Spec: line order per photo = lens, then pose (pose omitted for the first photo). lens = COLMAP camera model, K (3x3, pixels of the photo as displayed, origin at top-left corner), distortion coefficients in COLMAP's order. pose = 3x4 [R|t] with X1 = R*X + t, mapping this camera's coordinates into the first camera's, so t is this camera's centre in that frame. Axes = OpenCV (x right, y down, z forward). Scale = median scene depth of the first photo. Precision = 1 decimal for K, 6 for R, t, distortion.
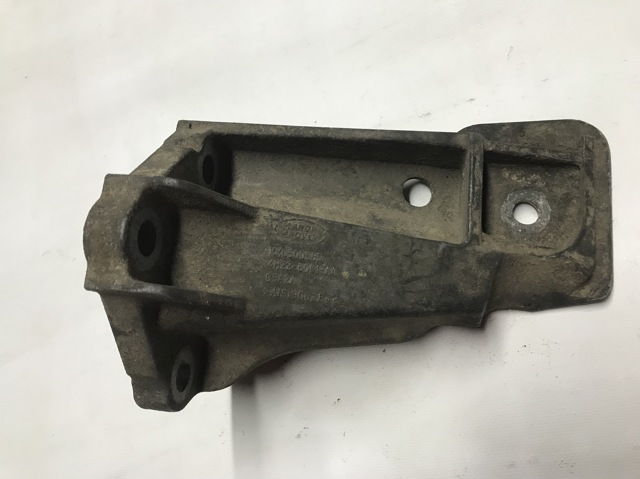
lens RADIAL K [[533.7, 0, 313.3], [0, 533.7, 239.6], [0, 0, 1]] dist [0.013187, -0.052991]
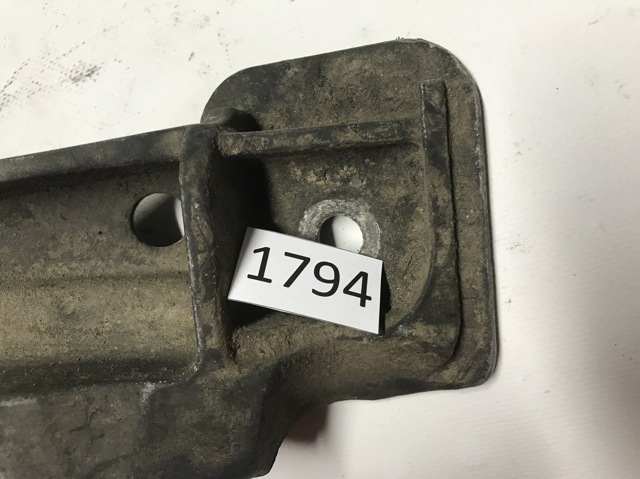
lens RADIAL K [[533.7, 0, 324.2], [0, 533.7, 235.0], [0, 0, 1]] dist [0.013187, -0.052991]
pose [[0.982134, -0.186906, -0.021905, 0.470346], [0.184912, 0.936871, 0.296782, -0.263397], [-0.034948, -0.295530, 0.954694, 0.568462]]
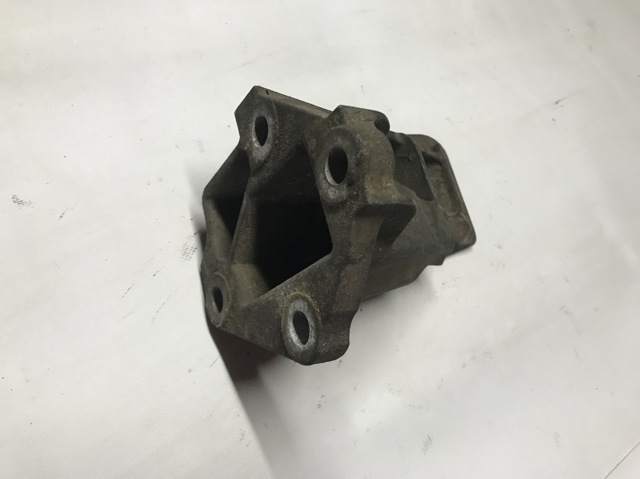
lens RADIAL K [[533.7, 0, 321.2], [0, 533.7, 238.4], [0, 0, 1]] dist [0.013187, -0.052991]
pose [[0.669711, -0.039638, 0.741563, -1.007250], [0.163708, 0.981889, -0.095362, 0.191482], [-0.724353, 0.185265, 0.664071, 0.322526]]
